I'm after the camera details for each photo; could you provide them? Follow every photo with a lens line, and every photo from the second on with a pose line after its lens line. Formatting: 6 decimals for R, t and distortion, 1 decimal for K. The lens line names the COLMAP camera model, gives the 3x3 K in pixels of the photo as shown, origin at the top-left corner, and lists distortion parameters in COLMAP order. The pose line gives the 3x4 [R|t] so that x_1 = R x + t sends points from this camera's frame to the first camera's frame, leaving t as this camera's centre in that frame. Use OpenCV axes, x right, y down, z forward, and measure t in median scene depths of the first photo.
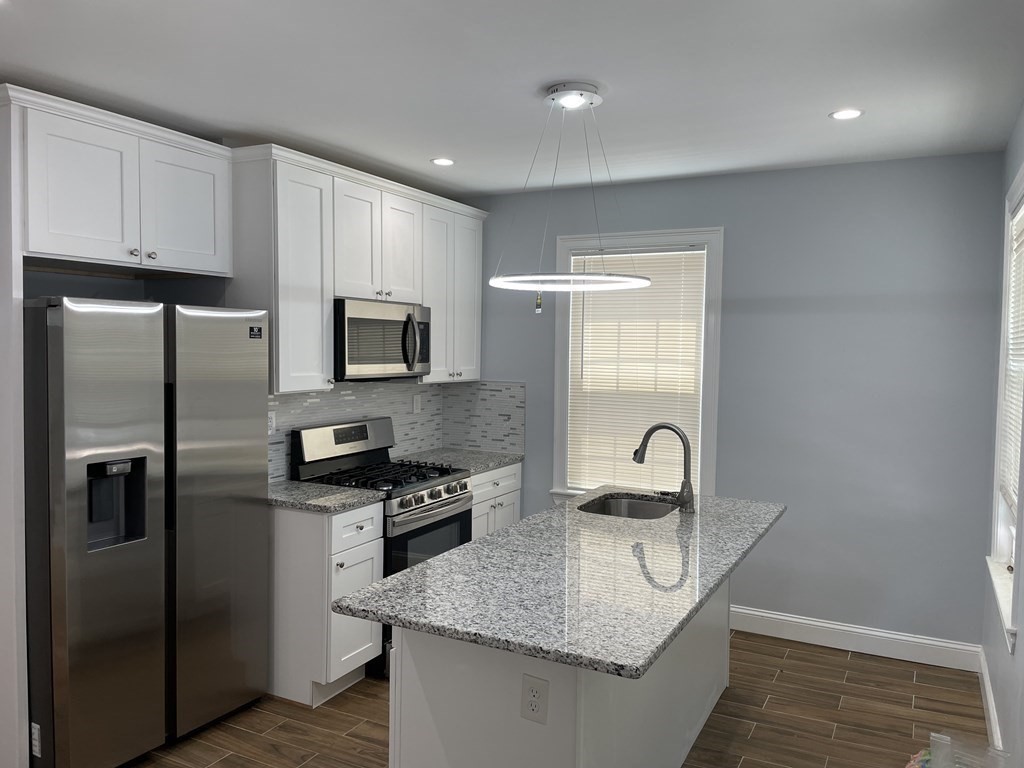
lens RADIAL K [[782.5, 0, 514.7], [0, 782.5, 388.8], [0, 0, 1]] dist [0.030462, -0.010182]
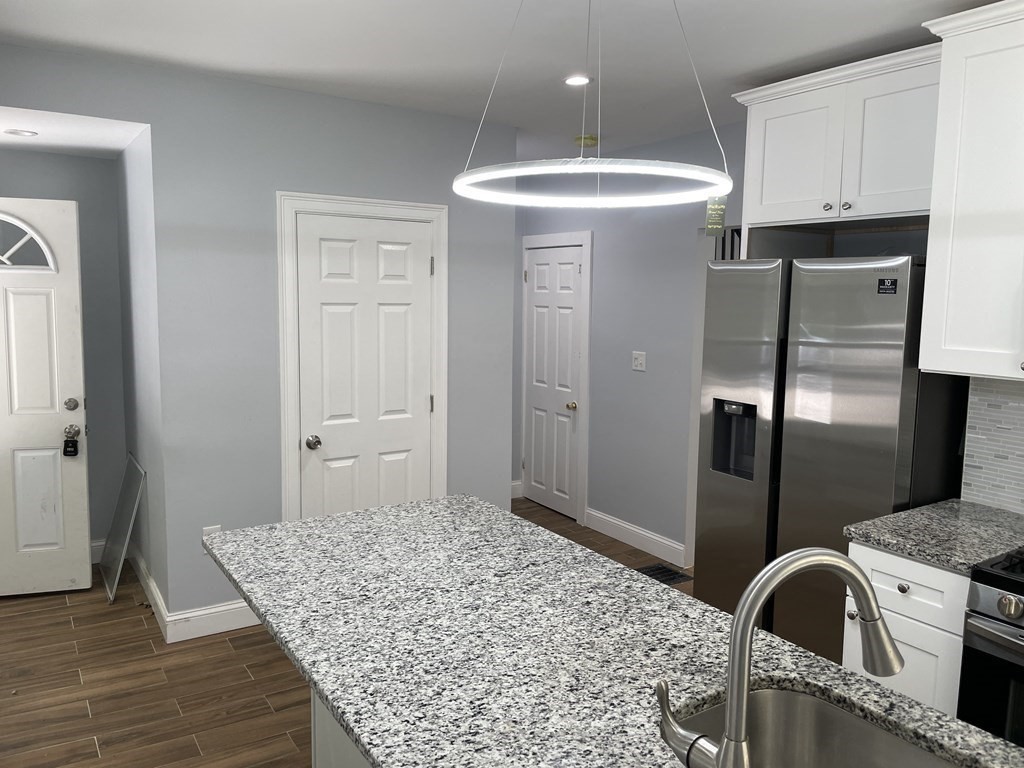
lens RADIAL K [[782.5, 0, 512.0], [0, 782.5, 375.0], [0, 0, 1]] dist [0.030462, -0.010182]
pose [[-0.484714, 0.076123, -0.871354, 0.655349], [-0.078324, 0.988426, 0.129920, -0.071079], [0.871159, 0.131222, -0.473142, 1.307409]]
